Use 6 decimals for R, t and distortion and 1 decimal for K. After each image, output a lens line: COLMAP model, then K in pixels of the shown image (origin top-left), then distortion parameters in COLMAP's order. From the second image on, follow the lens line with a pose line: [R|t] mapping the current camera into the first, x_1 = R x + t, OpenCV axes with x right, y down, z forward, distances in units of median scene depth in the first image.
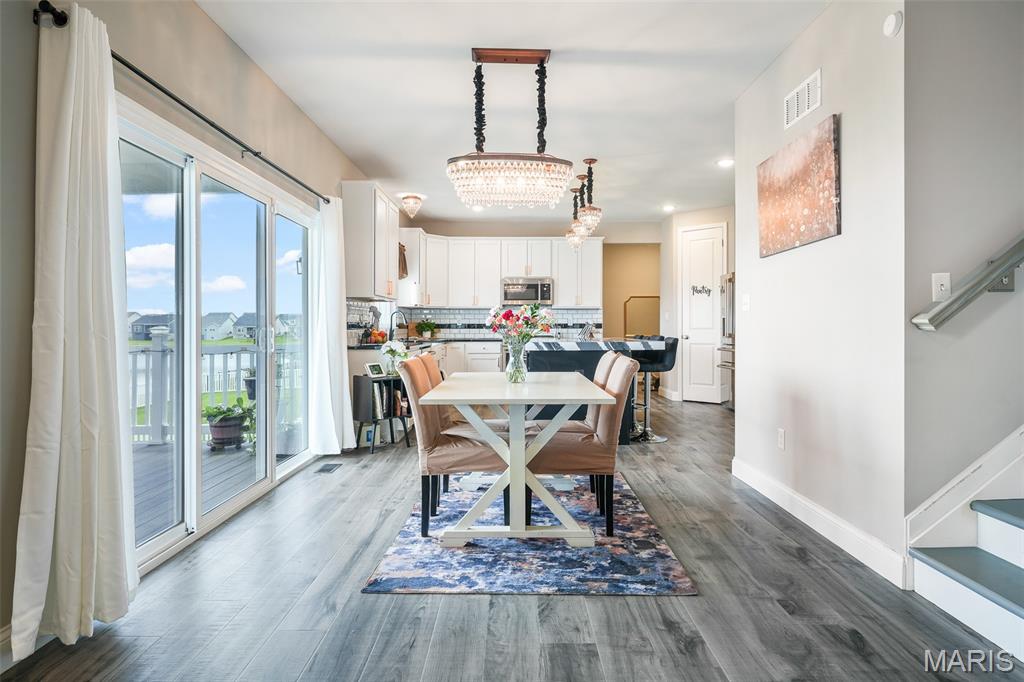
lens RADIAL K [[563.7, 0, 518.5], [0, 563.7, 322.8], [0, 0, 1]] dist [-0.000928, 0.001152]
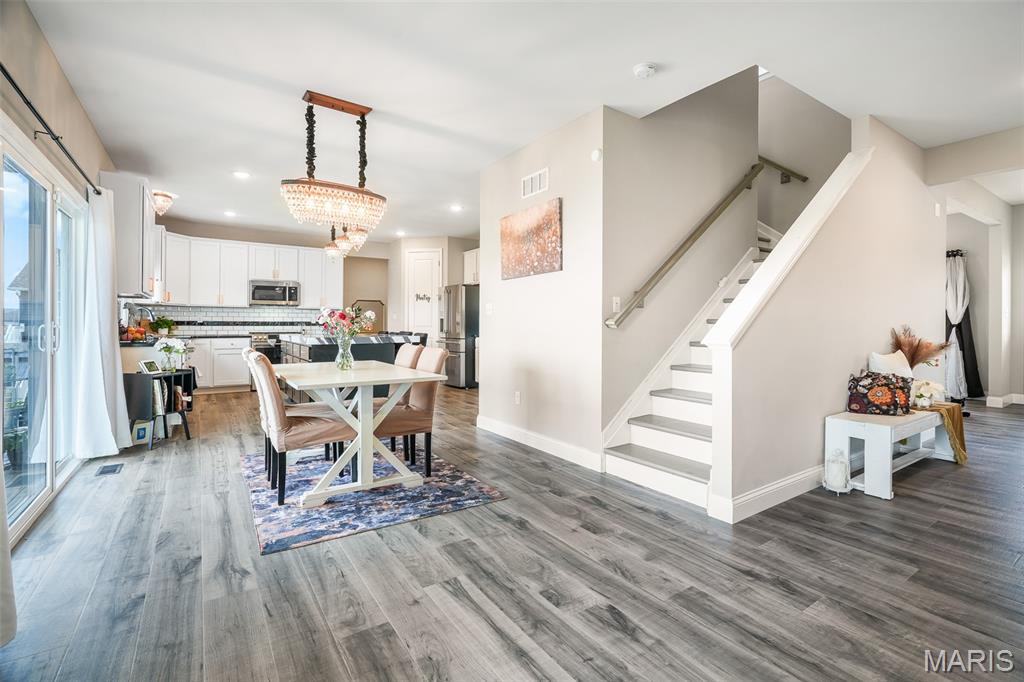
lens RADIAL K [[457.9, 0, 501.7], [0, 457.9, 323.1], [0, 0, 1]] dist [-0.003542, 0.001791]
pose [[0.841800, 0.006003, 0.539757, -0.248916], [-0.008249, 0.999964, 0.001744, -0.001868], [-0.539727, -0.005920, 0.841819, -0.034505]]
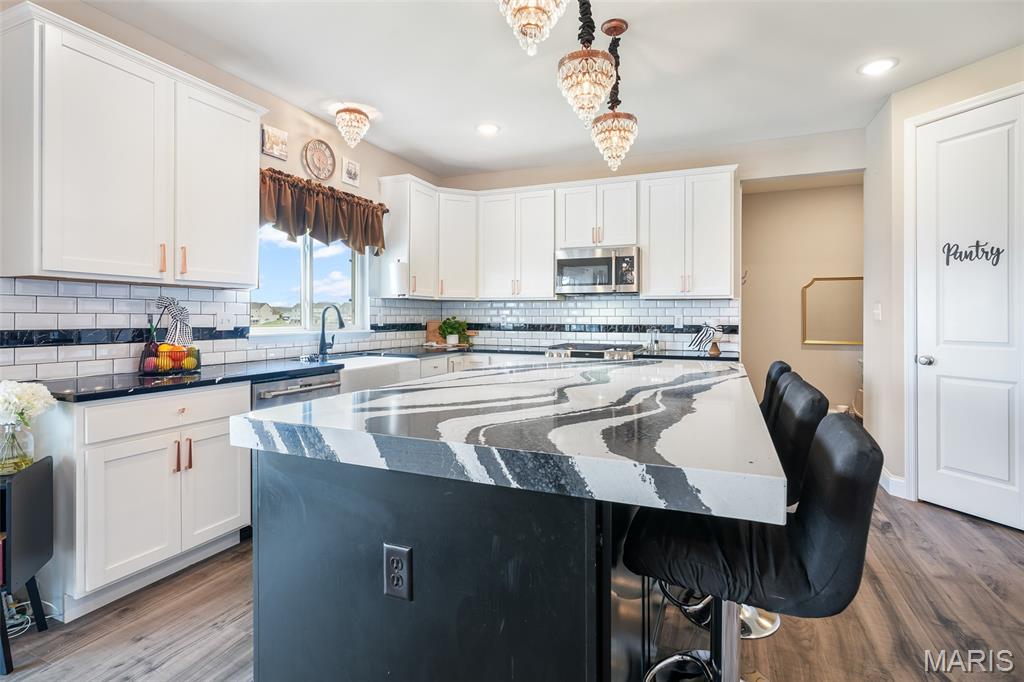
lens RADIAL K [[496.6, 0, 514.5], [0, 496.6, 318.0], [0, 0, 1]] dist [-0.003556, 0.001843]
pose [[0.921407, 0.004379, -0.388575, 0.365833], [-0.001126, 0.999962, 0.008598, -0.026794], [0.388598, -0.007484, 0.921377, 1.249912]]
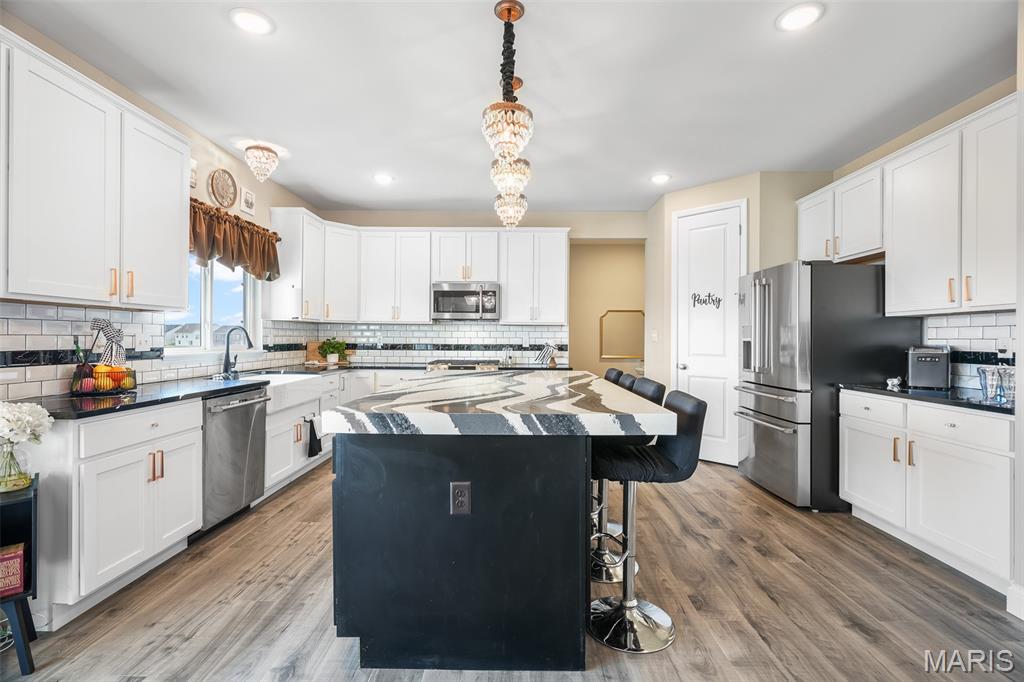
lens RADIAL K [[457.9, 0, 512.7], [0, 457.9, 340.8], [0, 0, 1]] dist [-0.003542, 0.001791]
pose [[0.999846, 0.006965, -0.016091, 0.228605], [-0.006746, 0.999885, 0.013596, -0.031848], [0.016183, -0.013485, 0.999778, 1.032154]]
